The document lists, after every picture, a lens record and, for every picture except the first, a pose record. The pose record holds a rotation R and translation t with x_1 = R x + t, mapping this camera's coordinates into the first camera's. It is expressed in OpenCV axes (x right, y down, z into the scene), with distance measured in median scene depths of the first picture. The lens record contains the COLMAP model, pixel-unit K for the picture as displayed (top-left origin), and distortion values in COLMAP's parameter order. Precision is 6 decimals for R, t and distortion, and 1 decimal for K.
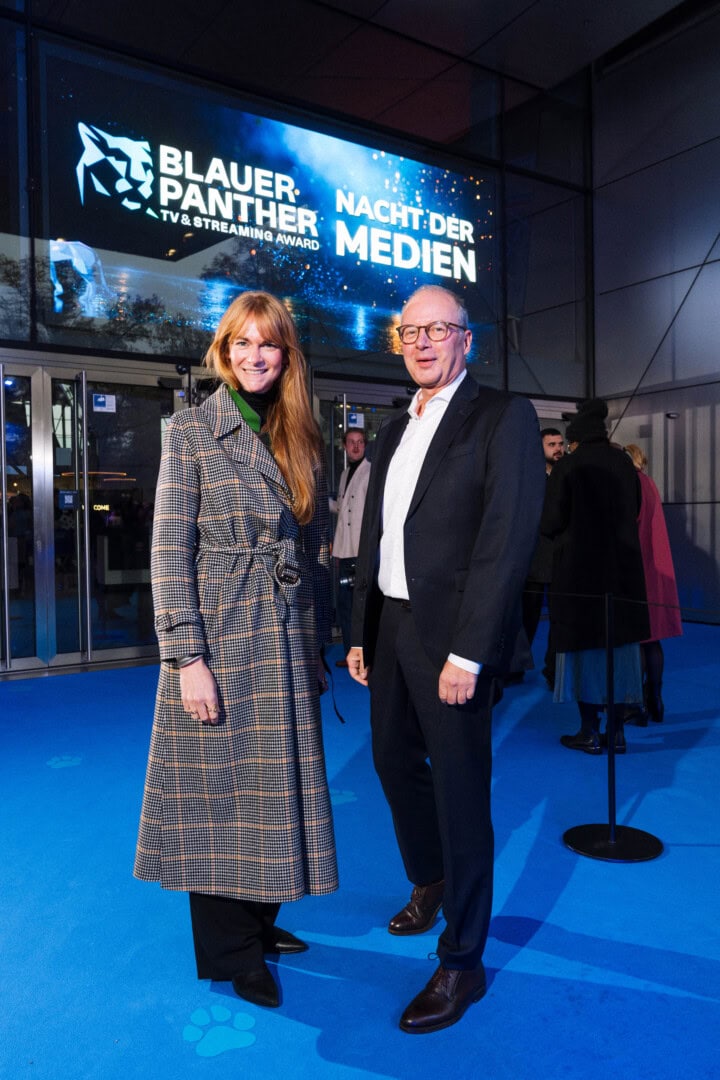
lens RADIAL K [[972.5, 0, 381.8], [0, 972.5, 546.1], [0, 0, 1]] dist [-0.008796, 0.000773]
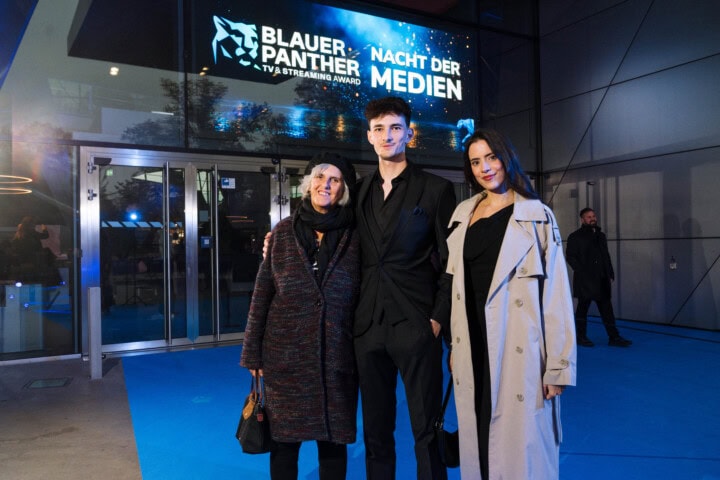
lens RADIAL K [[682.4, 0, 367.3], [0, 682.4, 236.4], [0, 0, 1]] dist [-0.009483, -0.002635]
pose [[0.995804, -0.006595, -0.091274, 0.049208], [0.003175, 0.999289, -0.037570, -0.012036], [0.091457, 0.037123, 0.995117, -0.114013]]
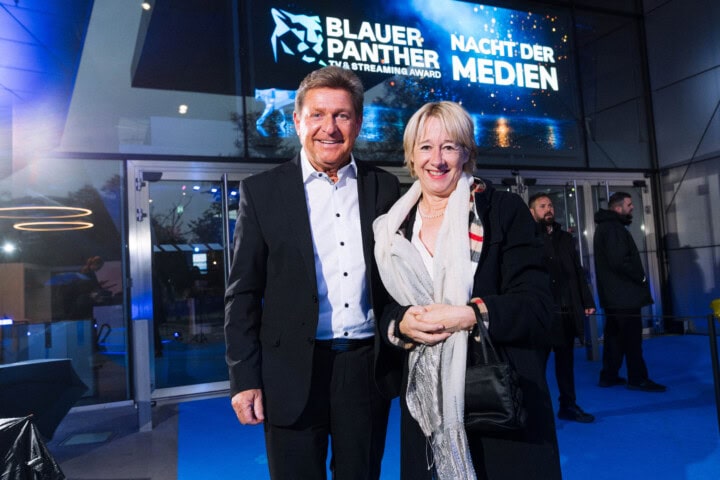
lens RADIAL K [[646.6, 0, 362.2], [0, 646.6, 239.7], [0, 0, 1]] dist [-0.020464, 0.028240]
pose [[0.978057, -0.061964, -0.198911, -0.005174], [0.043995, 0.994645, -0.093520, 0.008575], [0.203641, 0.082717, 0.975545, 0.094010]]
